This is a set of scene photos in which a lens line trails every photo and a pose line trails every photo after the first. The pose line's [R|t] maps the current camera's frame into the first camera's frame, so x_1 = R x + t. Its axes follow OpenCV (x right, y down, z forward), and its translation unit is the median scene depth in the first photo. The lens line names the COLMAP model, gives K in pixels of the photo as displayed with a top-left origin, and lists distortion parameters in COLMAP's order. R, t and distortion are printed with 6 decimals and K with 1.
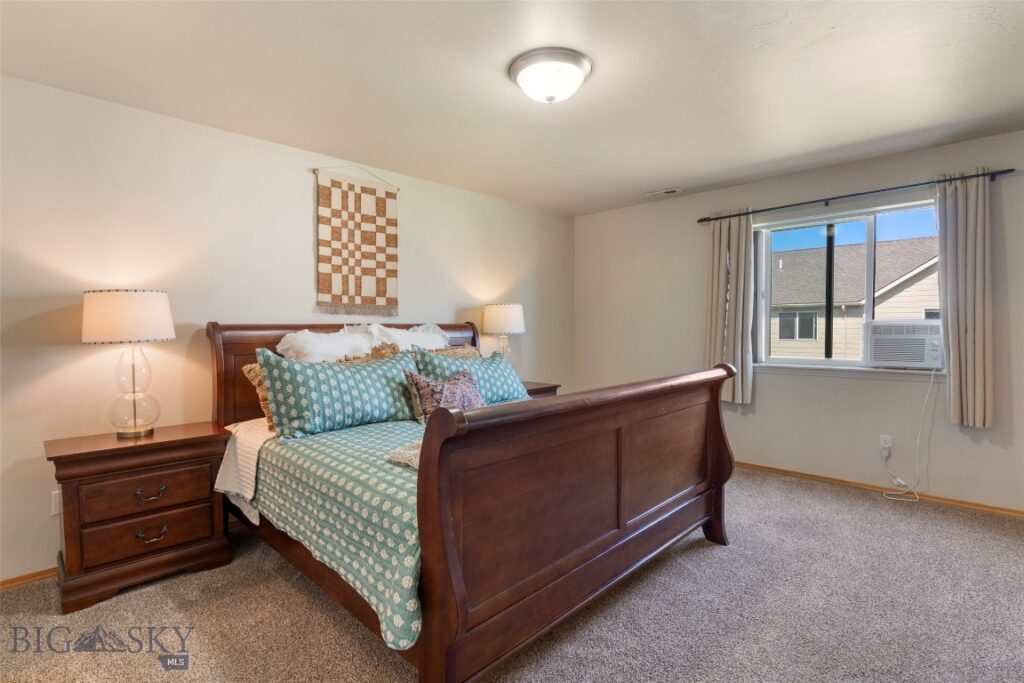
lens RADIAL K [[501.6, 0, 512.0], [0, 501.6, 341.5], [0, 0, 1]] dist [0.000822, 0.000023]
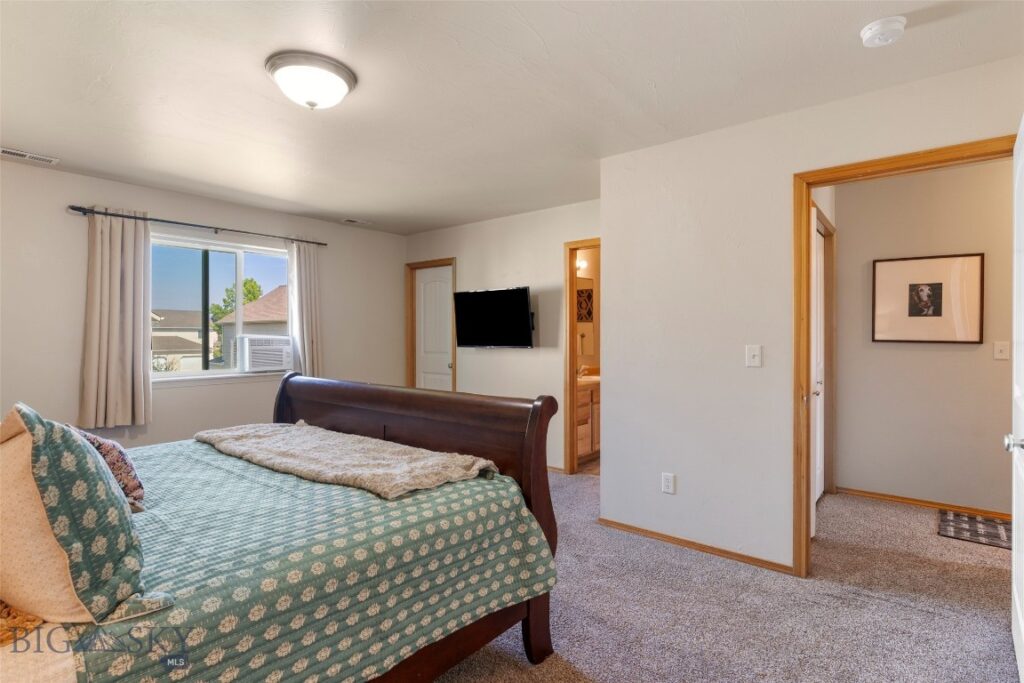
lens RADIAL K [[501.6, 0, 512.0], [0, 501.6, 341.5], [0, 0, 1]] dist [0.000822, 0.000023]
pose [[-0.084471, -0.004117, 0.996417, -0.591588], [0.028529, 0.999572, 0.006549, -0.016006], [-0.996017, 0.028980, -0.084317, 0.461326]]
